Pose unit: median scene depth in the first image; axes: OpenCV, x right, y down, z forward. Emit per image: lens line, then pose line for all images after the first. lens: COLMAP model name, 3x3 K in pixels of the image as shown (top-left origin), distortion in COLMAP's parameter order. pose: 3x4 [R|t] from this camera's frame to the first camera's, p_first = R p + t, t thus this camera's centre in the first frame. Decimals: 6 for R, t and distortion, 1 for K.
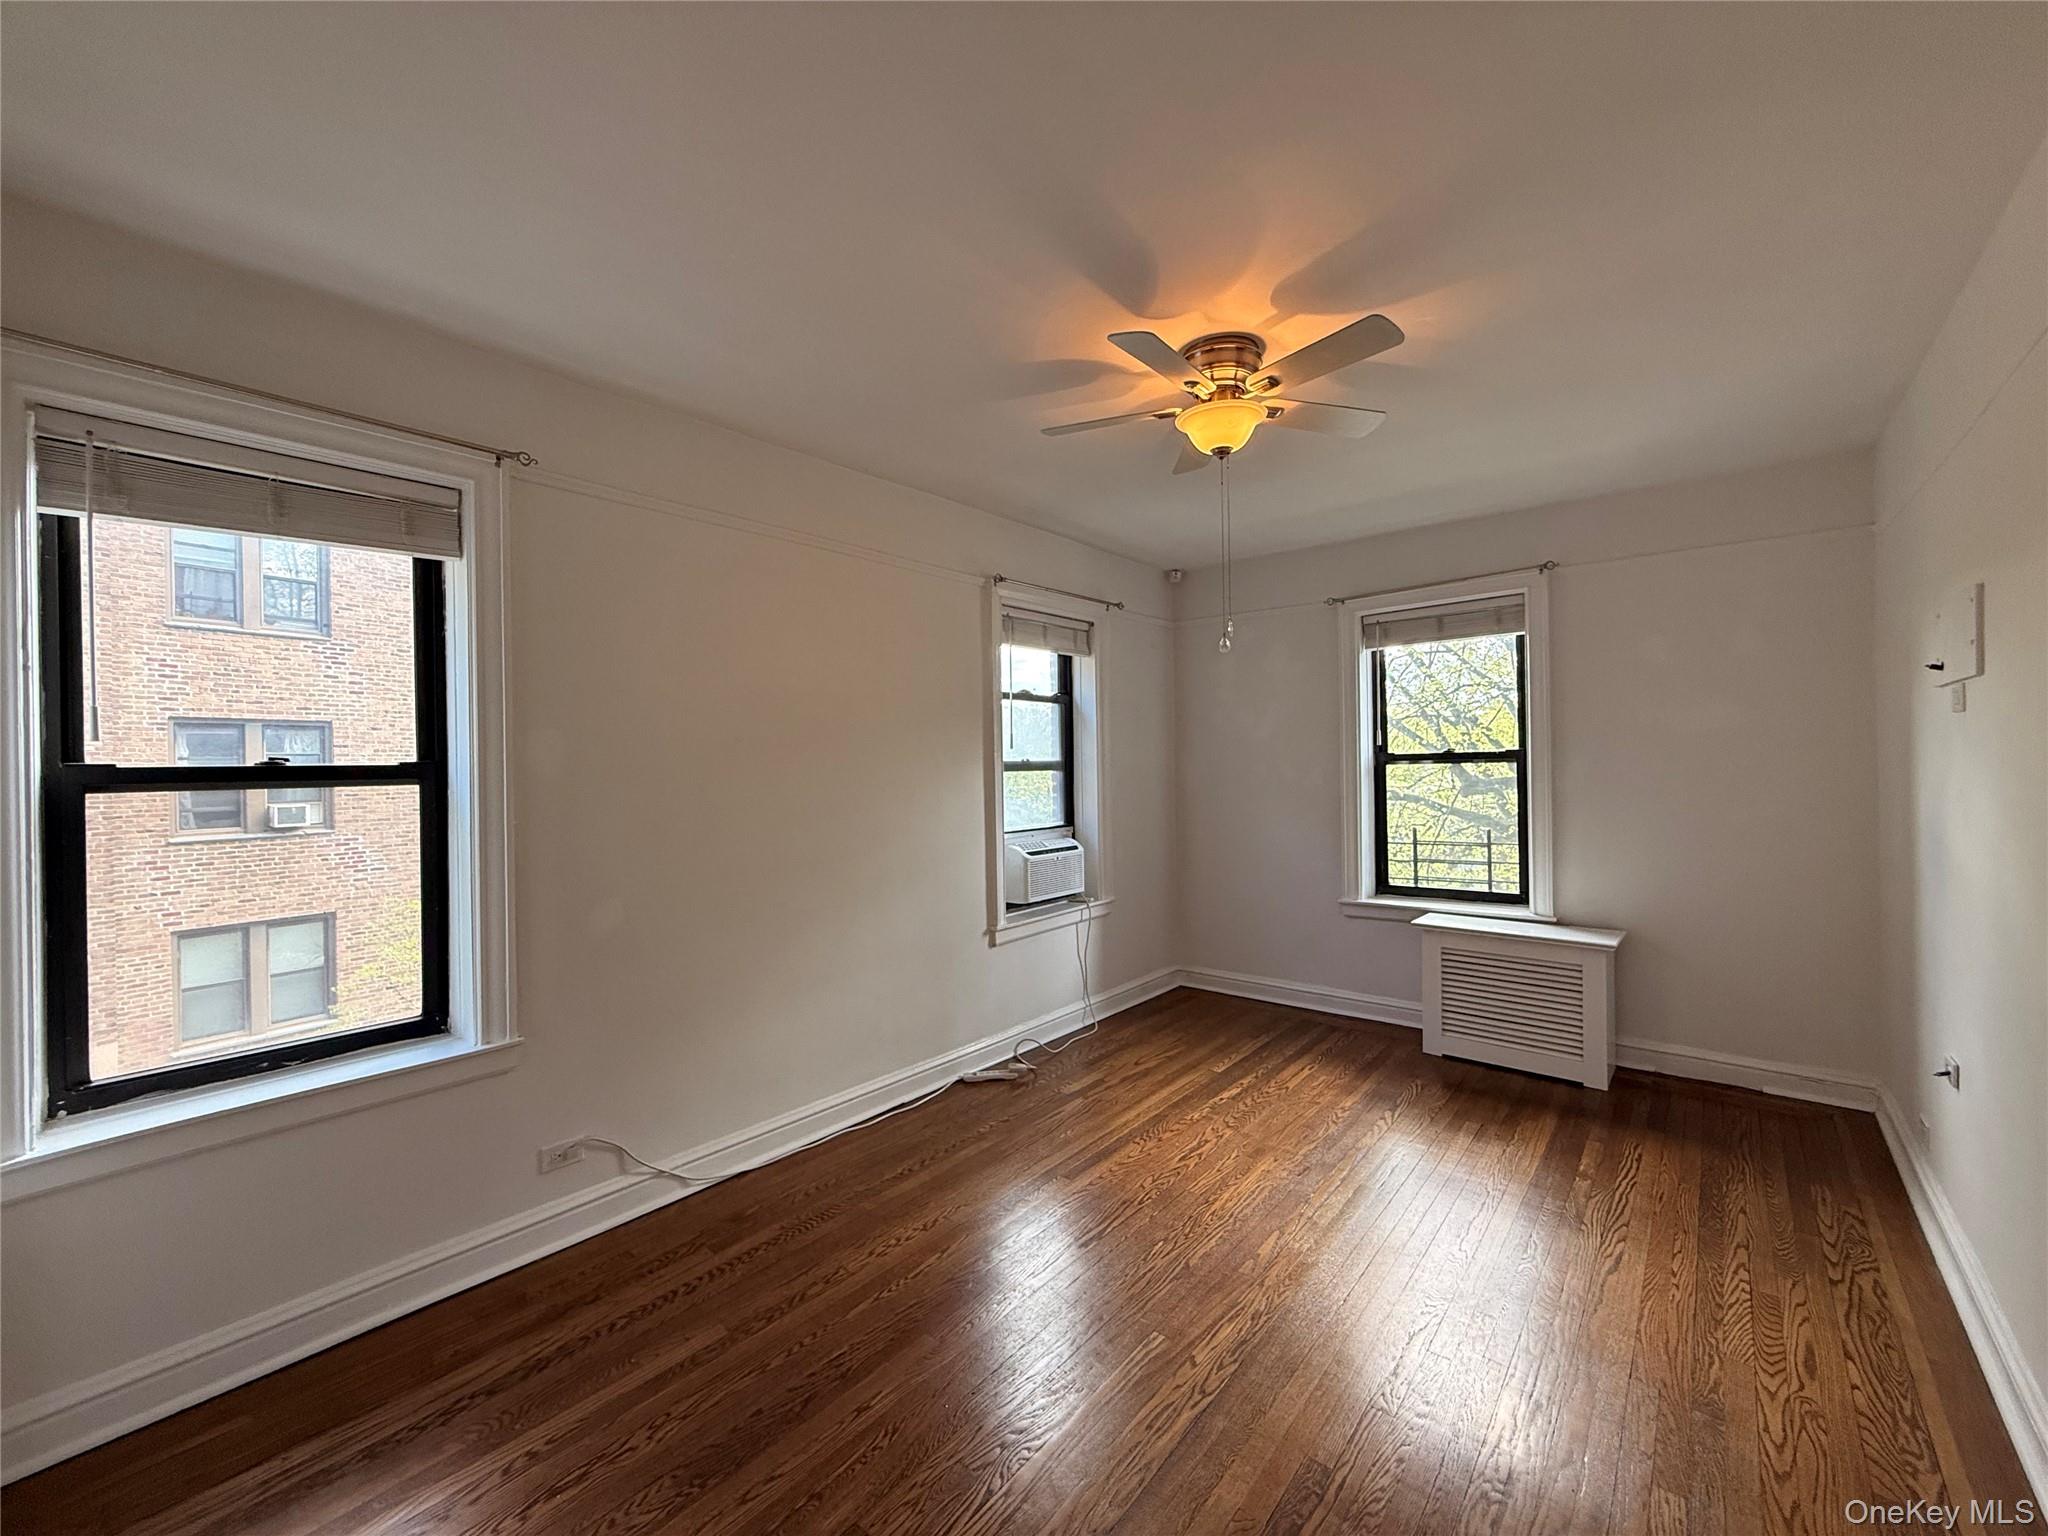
lens RADIAL K [[817.9, 0, 1020.9], [0, 817.9, 771.1], [0, 0, 1]] dist [0.000787, -0.000034]
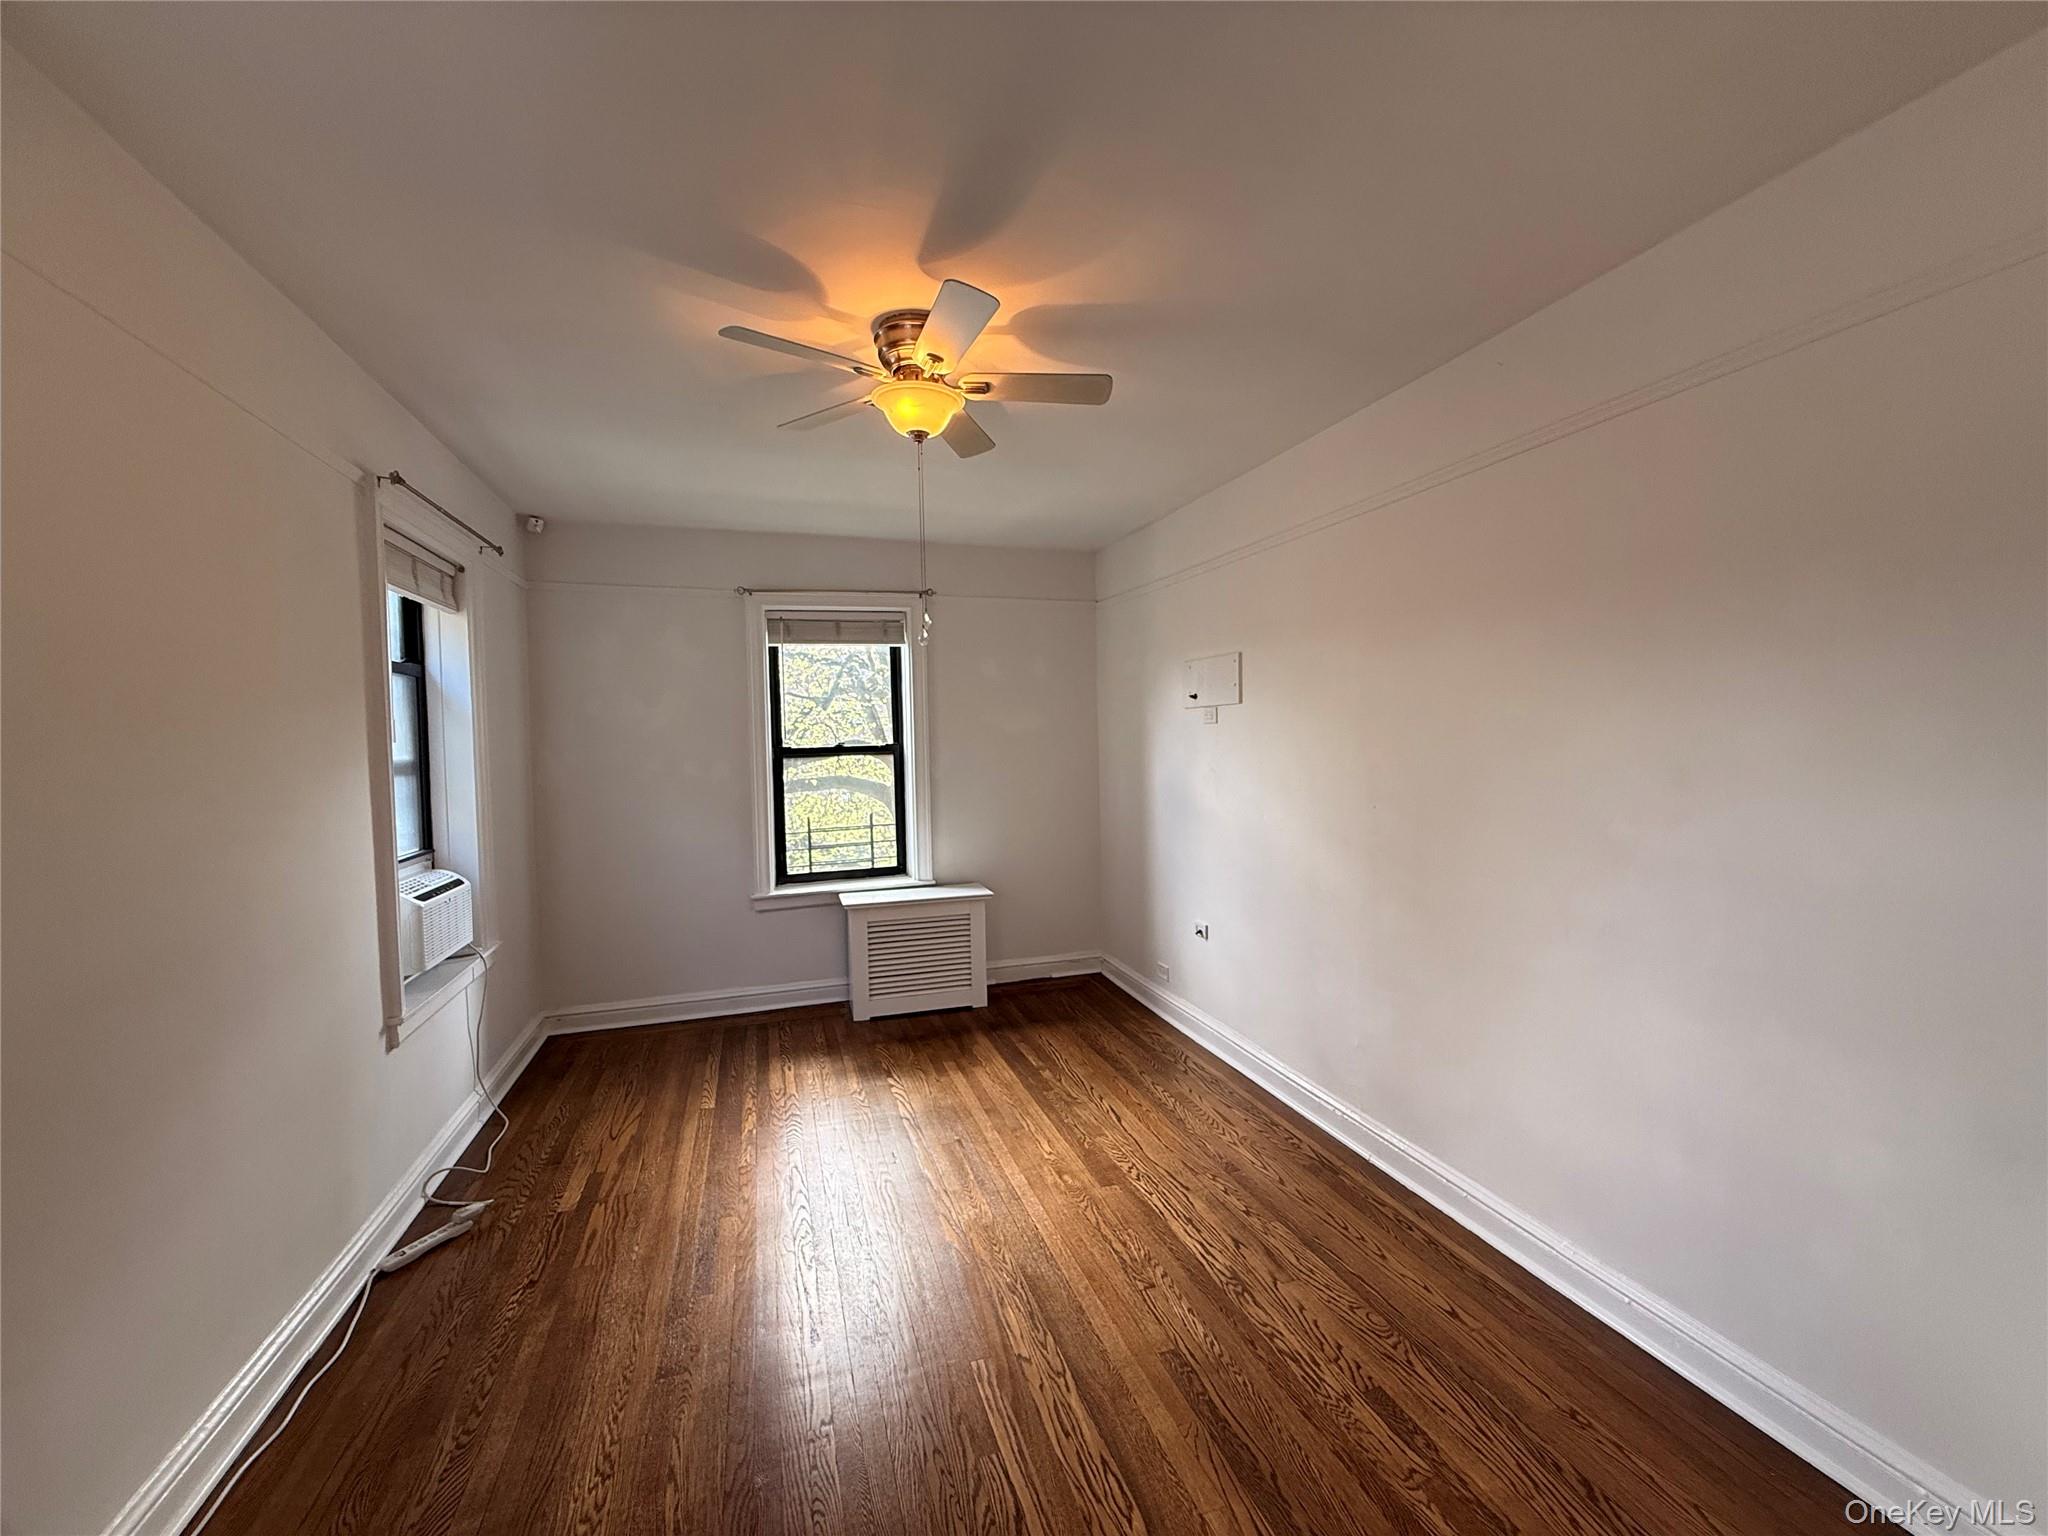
lens RADIAL K [[817.9, 0, 1019.5], [0, 817.9, 768.9], [0, 0, 1]] dist [0.000787, -0.000034]
pose [[0.527908, -0.025143, 0.848929, -0.316456], [0.019086, 0.999660, 0.017738, -0.007890], [-0.849087, 0.006839, 0.528209, 0.240650]]
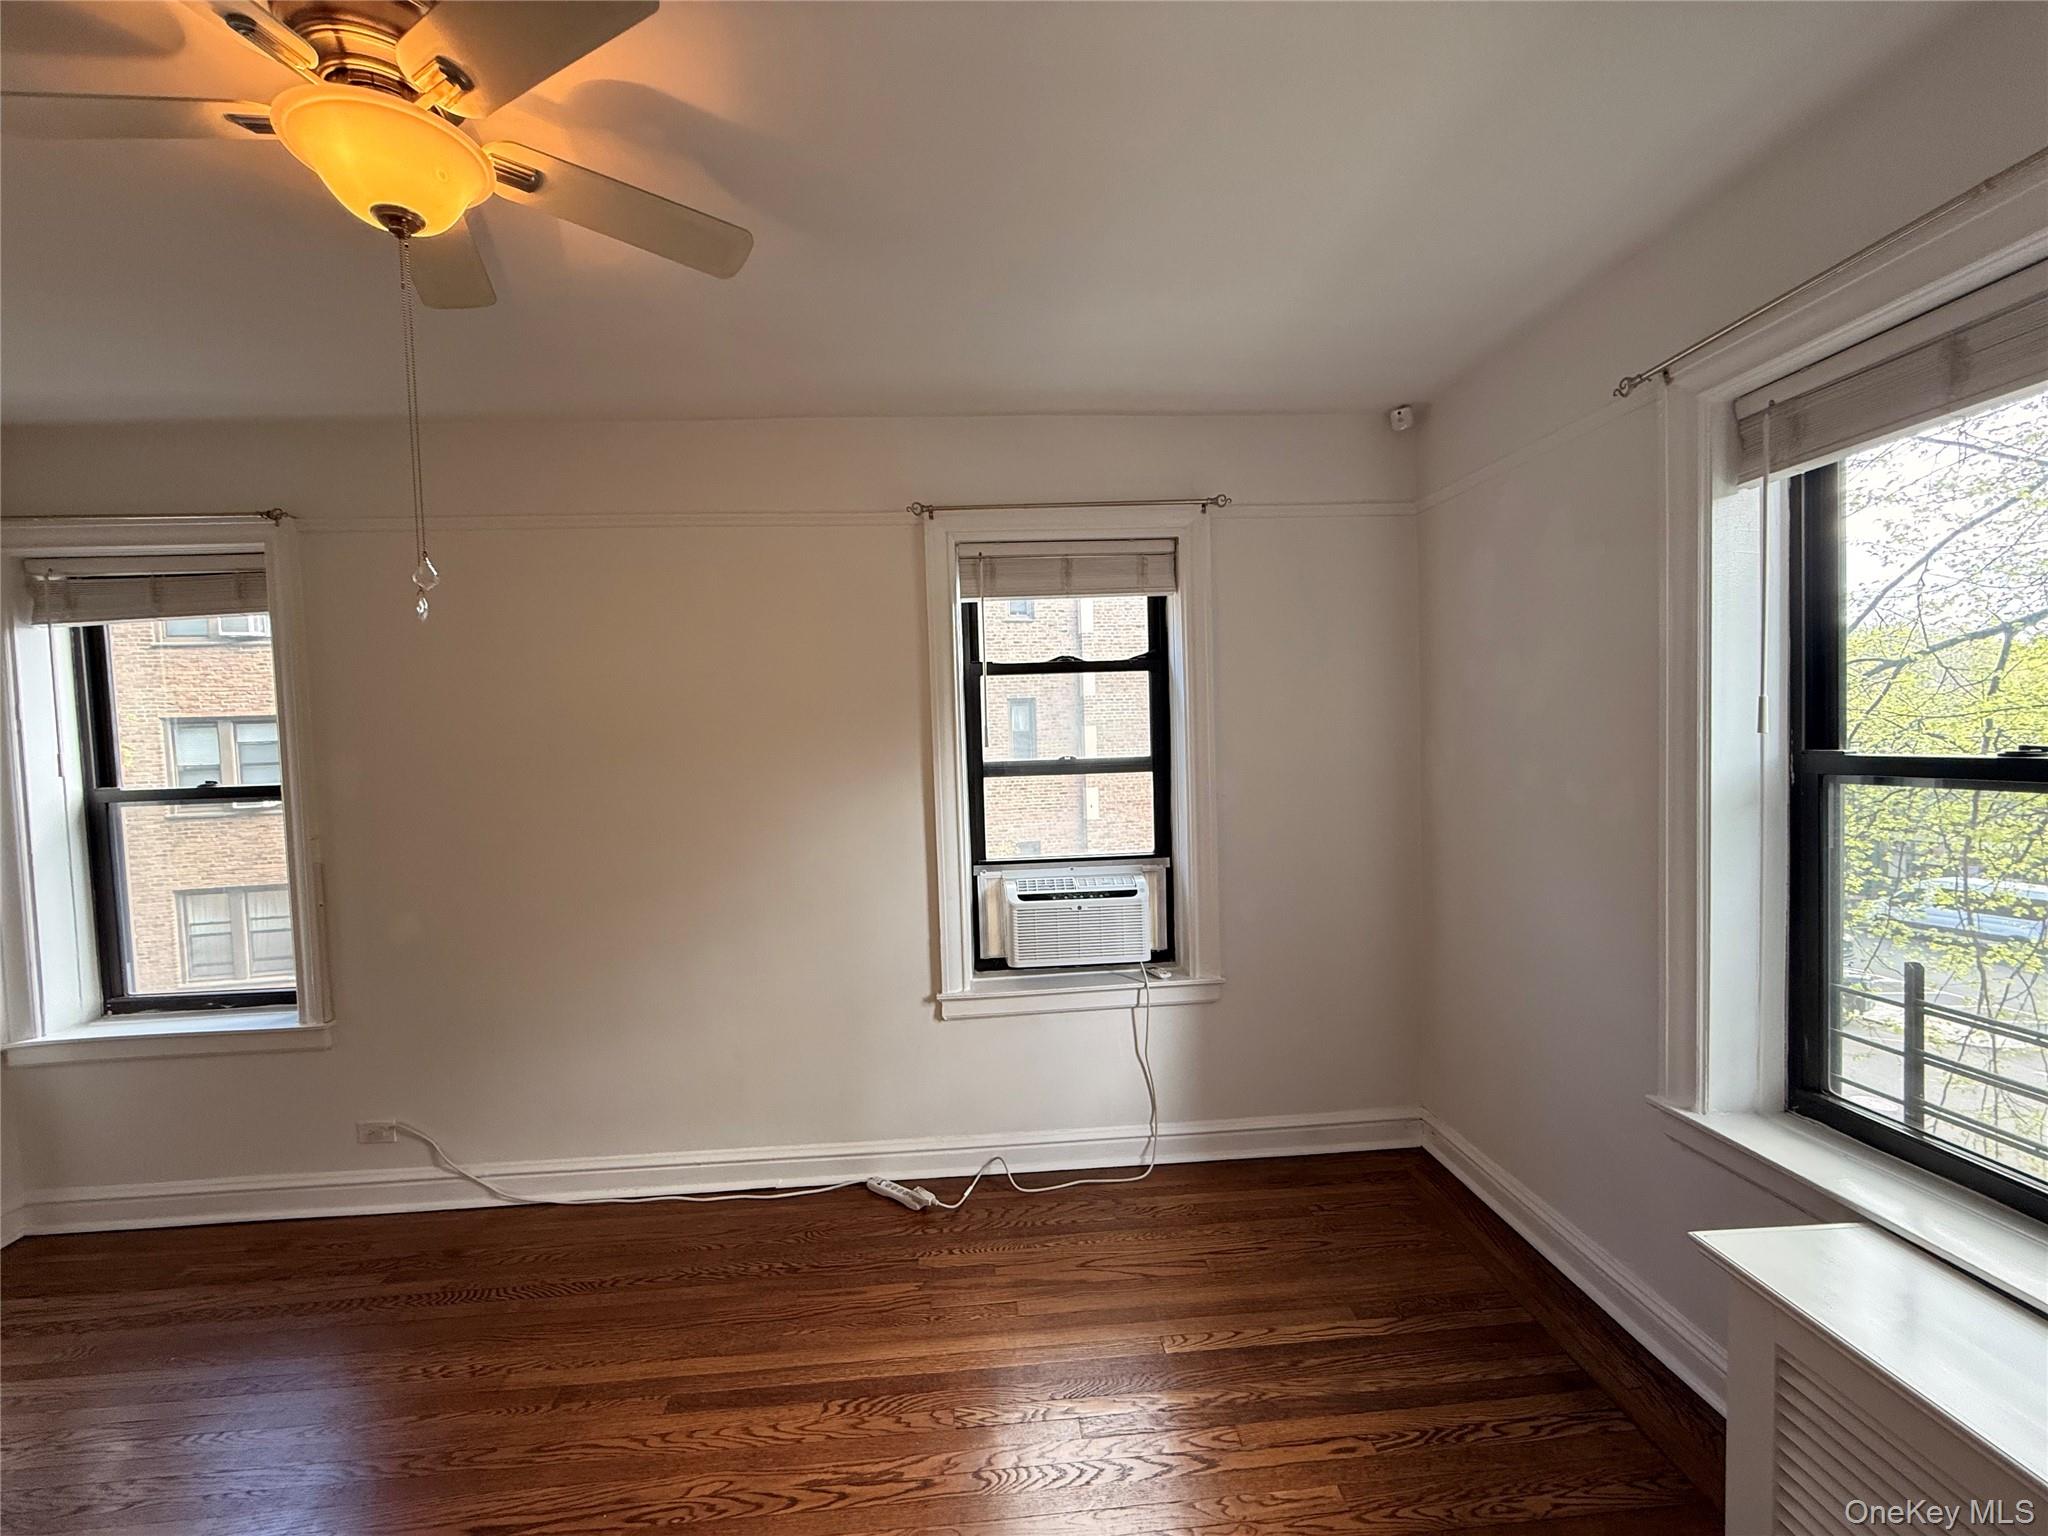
lens RADIAL K [[817.9, 0, 1019.5], [0, 817.9, 770.3], [0, 0, 1]] dist [0.000787, -0.000034]
pose [[0.697230, 0.027092, -0.716335, 0.536671], [0.015958, 0.998451, 0.053294, -0.046475], [0.716669, -0.048590, 0.695718, 0.554685]]
